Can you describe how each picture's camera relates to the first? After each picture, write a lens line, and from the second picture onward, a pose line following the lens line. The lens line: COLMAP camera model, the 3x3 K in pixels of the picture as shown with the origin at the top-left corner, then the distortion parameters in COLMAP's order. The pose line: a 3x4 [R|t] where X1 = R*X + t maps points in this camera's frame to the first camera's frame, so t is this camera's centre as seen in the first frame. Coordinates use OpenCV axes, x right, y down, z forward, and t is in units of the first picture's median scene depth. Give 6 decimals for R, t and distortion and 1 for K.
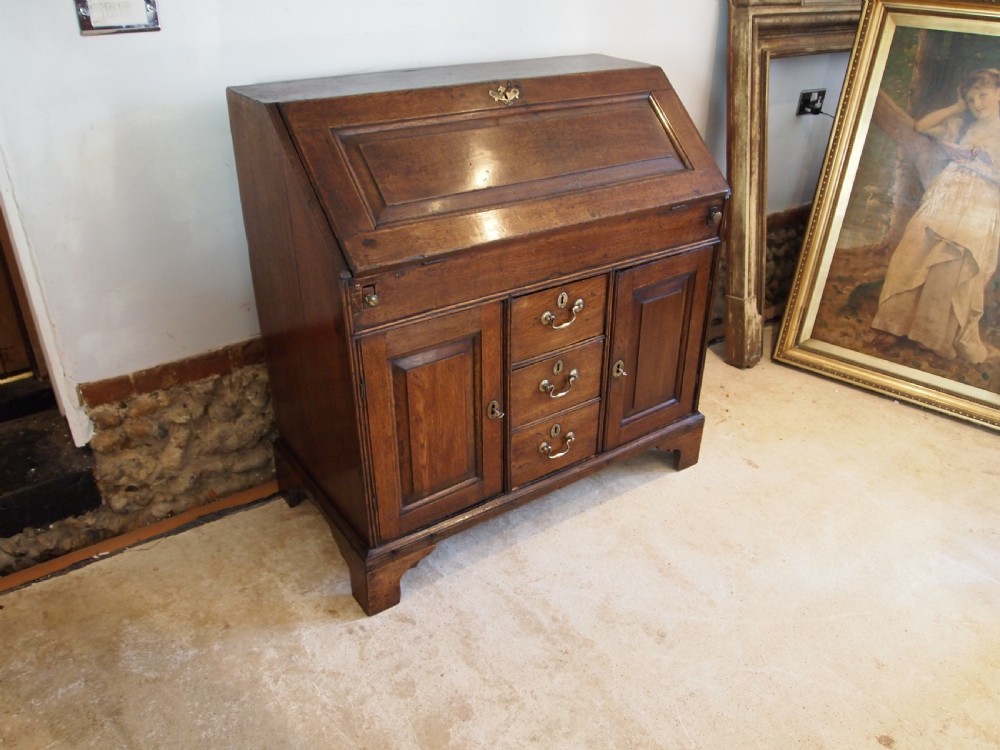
lens RADIAL K [[802.7, 0, 504.0], [0, 802.7, 375.9], [0, 0, 1]] dist [-0.046865, 0.004493]
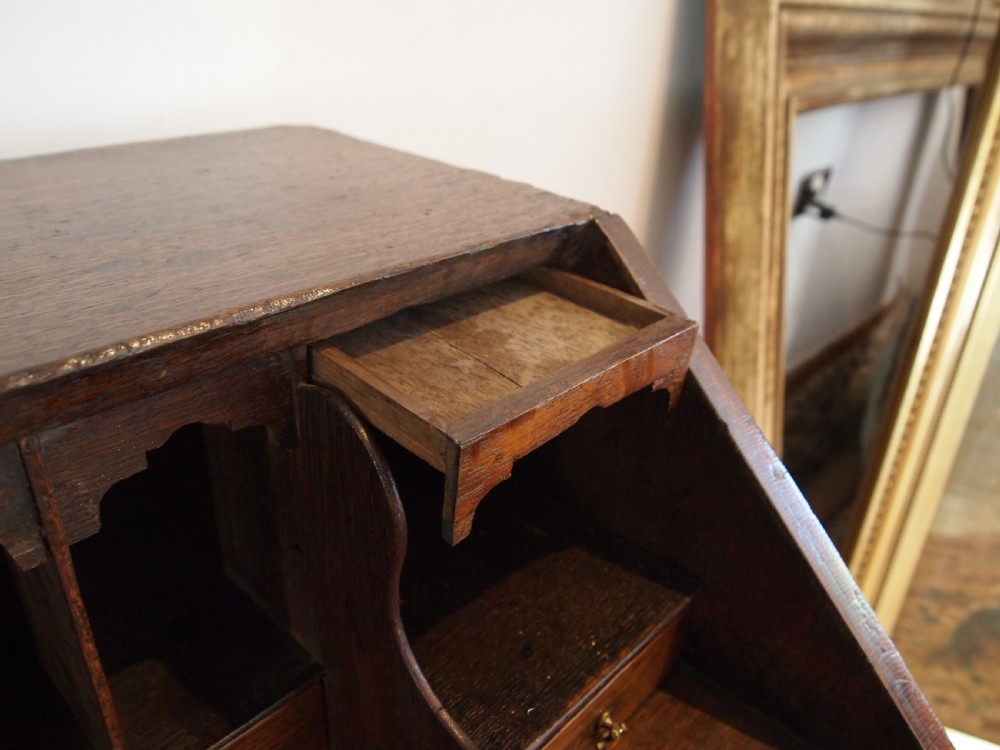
lens RADIAL K [[771.0, 0, 500.0], [0, 771.0, 375.0], [0, 0, 1]] dist [-0.050462, -0.000951]
pose [[0.978092, -0.066627, 0.197222, 0.134633], [0.070534, 0.997427, -0.012844, -0.352705], [-0.195859, 0.026473, 0.980275, 0.839206]]
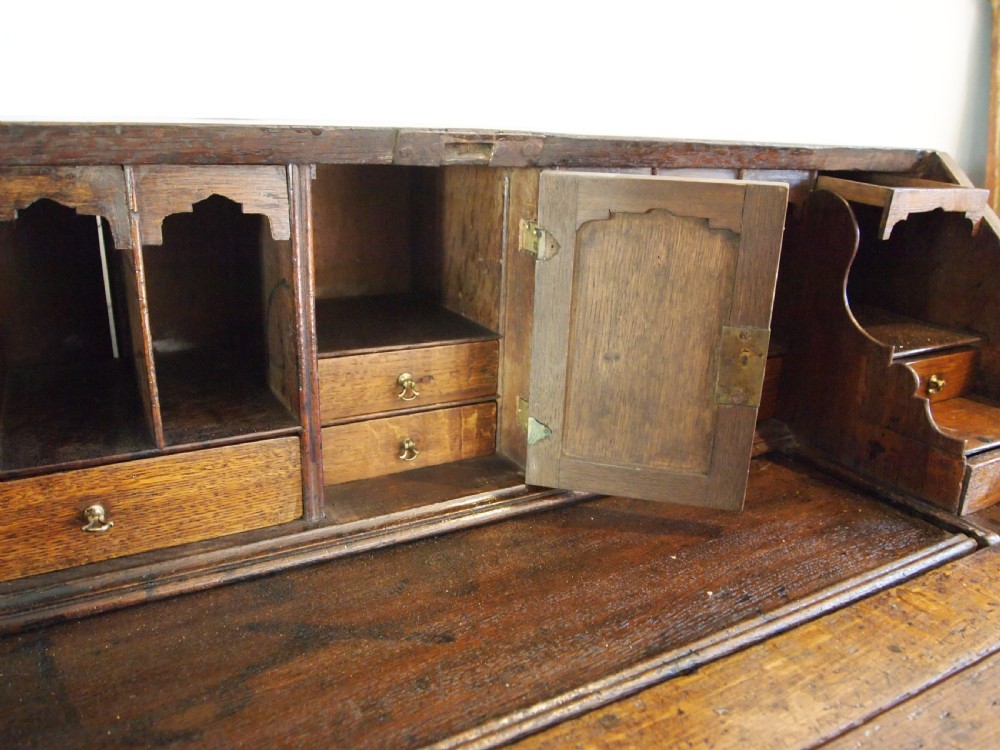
lens RADIAL K [[783.9, 0, 499.4], [0, 783.9, 378.8], [0, 0, 1]] dist [-0.045569, -0.000182]
pose [[0.995067, 0.052175, -0.084380, 0.026936], [-0.066881, 0.981000, -0.182114, -0.207638], [0.073275, 0.186859, 0.979650, 0.658889]]
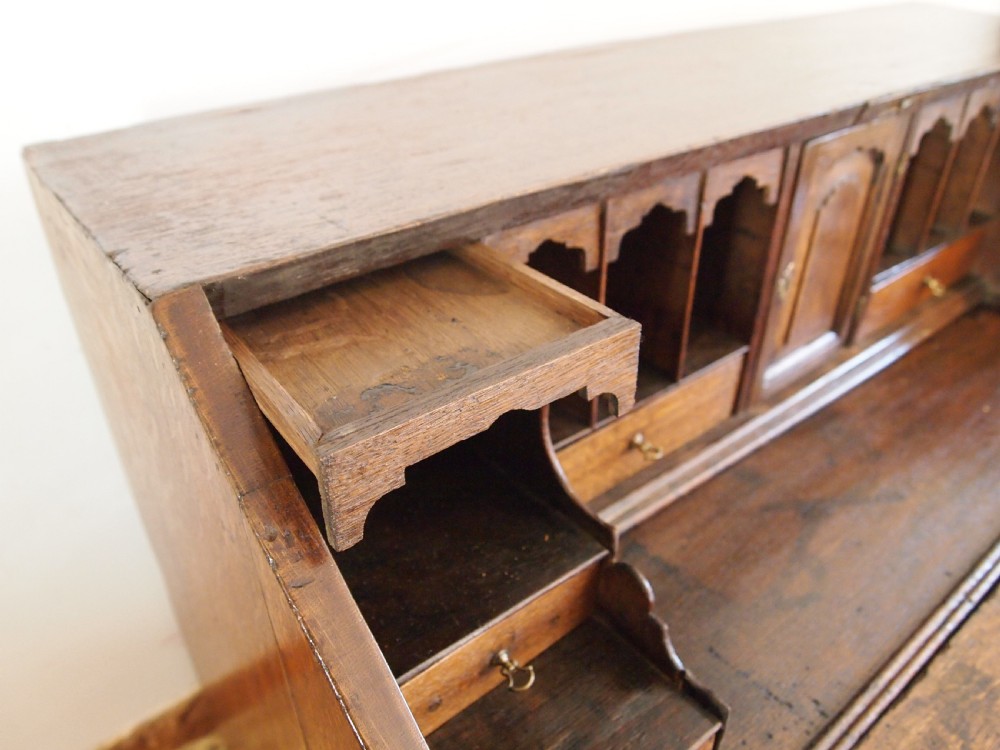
lens RADIAL K [[771.0, 0, 500.0], [0, 771.0, 375.0], [0, 0, 1]] dist [-0.050462, -0.000951]
pose [[0.997742, -0.037701, 0.055580, -0.170313], [0.032789, 0.995687, 0.086783, -0.251998], [-0.058612, -0.084765, 0.994676, 0.607025]]
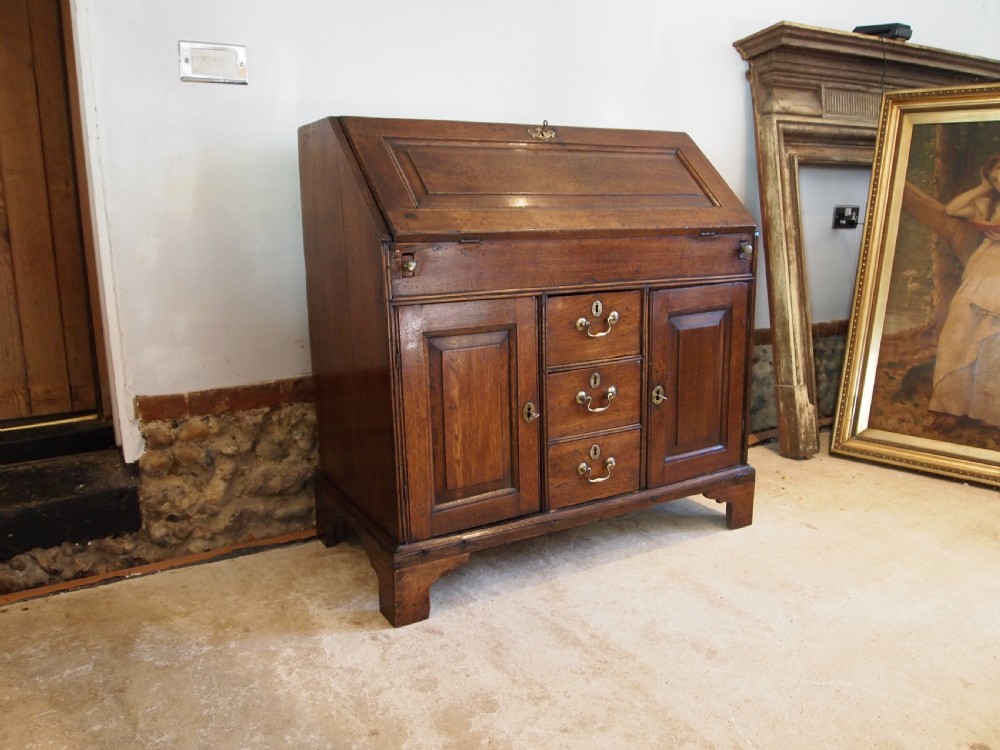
lens RADIAL K [[802.7, 0, 504.0], [0, 802.7, 375.9], [0, 0, 1]] dist [-0.046865, 0.004493]
pose [[0.996142, -0.006307, -0.087531, 0.038267], [-0.019703, 0.955877, -0.293106, 0.260094], [0.085517, 0.293700, 0.952065, 0.026009]]
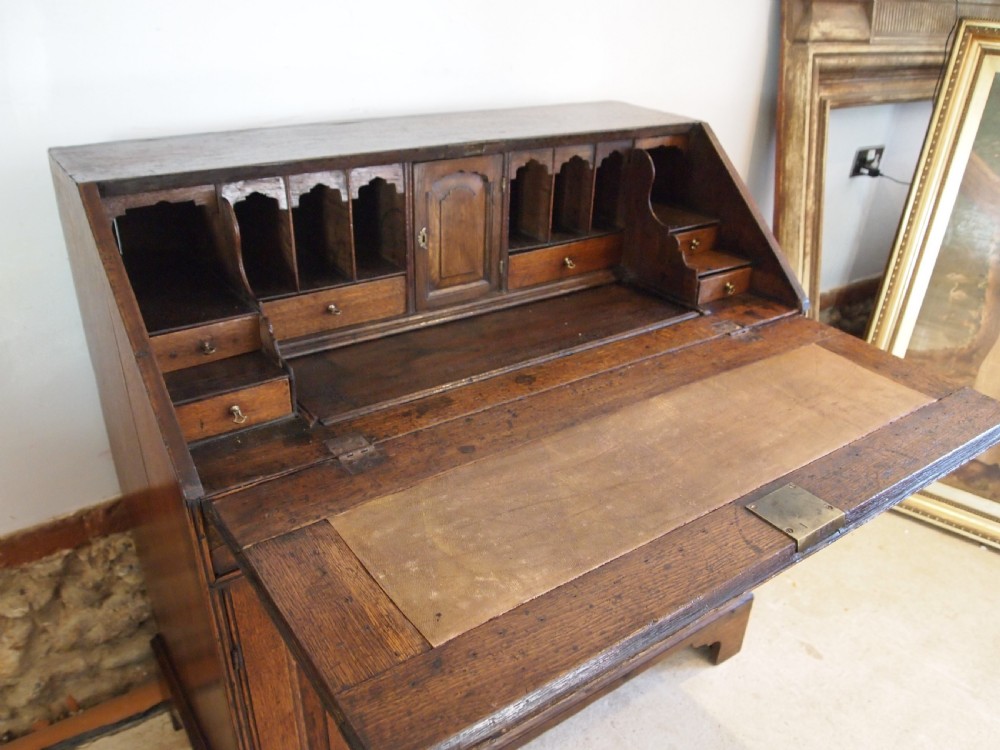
lens RADIAL K [[796.1, 0, 503.5], [0, 796.1, 378.0], [0, 0, 1]] dist [-0.050347, 0.005908]
pose [[0.999767, 0.015238, 0.015273, 0.008393], [-0.014738, 0.999370, -0.032299, -0.136388], [-0.015755, 0.032067, 0.999362, 0.309575]]
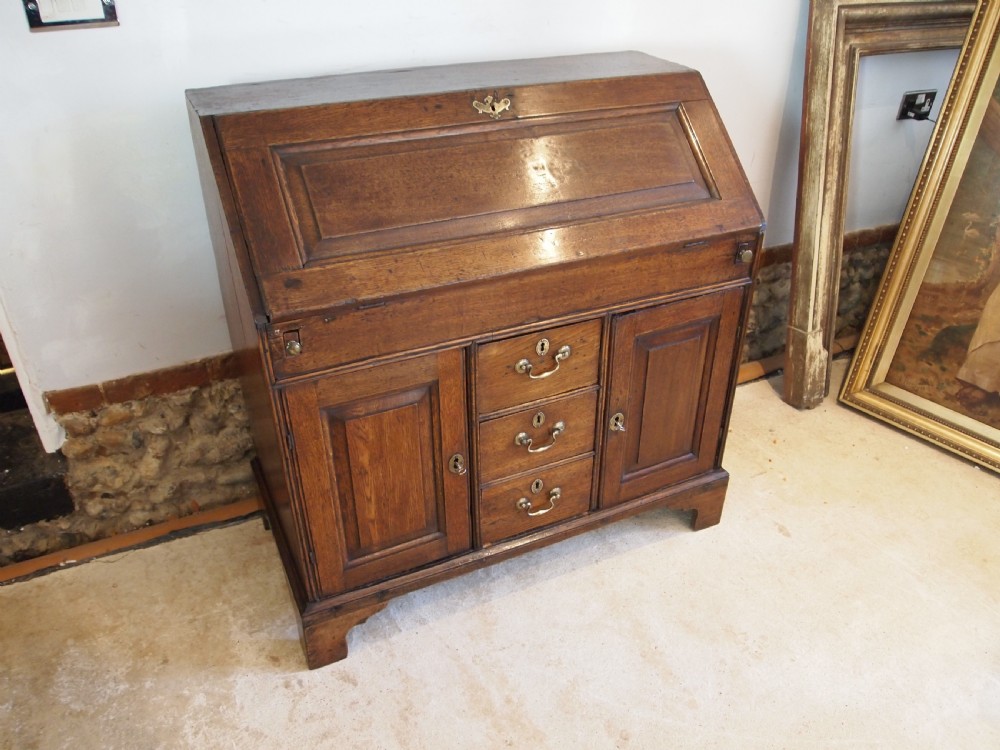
lens RADIAL K [[802.4, 0, 505.1], [0, 802.4, 377.6], [0, 0, 1]] dist [-0.046139, 0.001453]
pose [[0.986111, 0.083535, -0.143552, 0.141468], [-0.076769, 0.995689, 0.052055, -0.091619], [0.147281, -0.040312, 0.988273, 0.118580]]
